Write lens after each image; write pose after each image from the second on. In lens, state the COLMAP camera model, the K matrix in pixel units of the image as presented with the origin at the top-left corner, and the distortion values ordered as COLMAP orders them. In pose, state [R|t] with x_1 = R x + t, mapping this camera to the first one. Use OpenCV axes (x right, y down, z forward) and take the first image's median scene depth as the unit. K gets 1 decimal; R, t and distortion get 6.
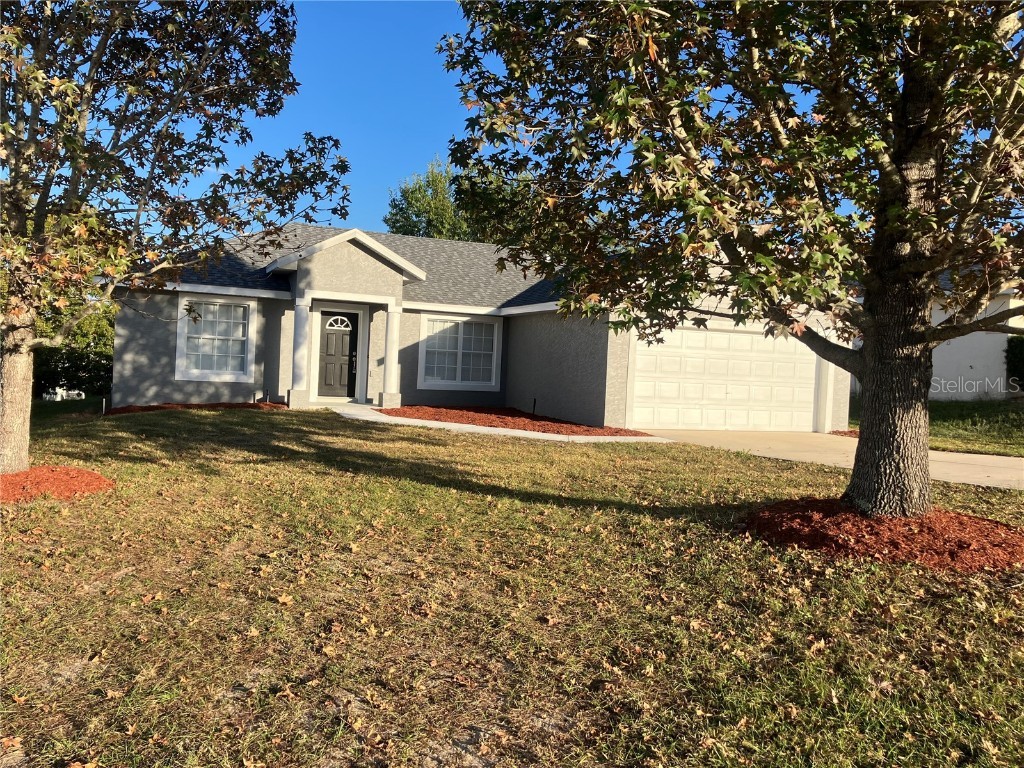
lens RADIAL K [[829.2, 0, 512.0], [0, 829.2, 384.0], [0, 0, 1]] dist [0.098226, -0.185482]
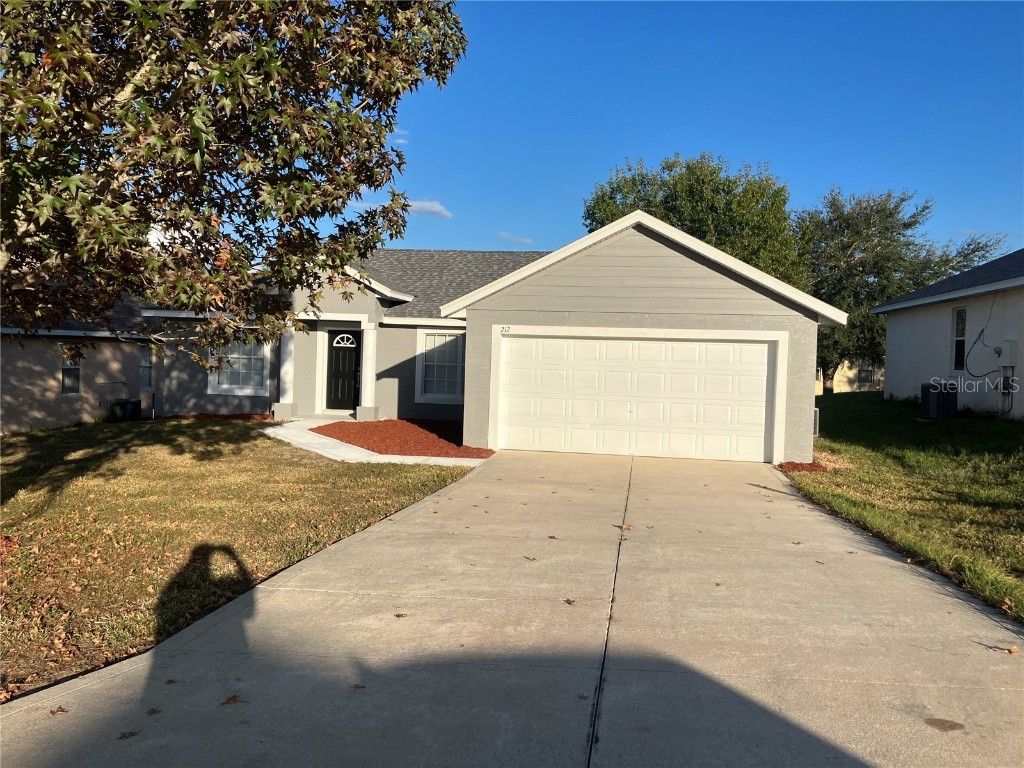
lens RADIAL K [[829.2, 0, 512.0], [0, 829.2, 384.0], [0, 0, 1]] dist [0.098226, -0.185482]
pose [[0.866165, -0.001086, -0.499756, 0.538664], [-0.004443, 0.999941, -0.009874, -0.007828], [0.499738, 0.010773, 0.866110, 0.189178]]
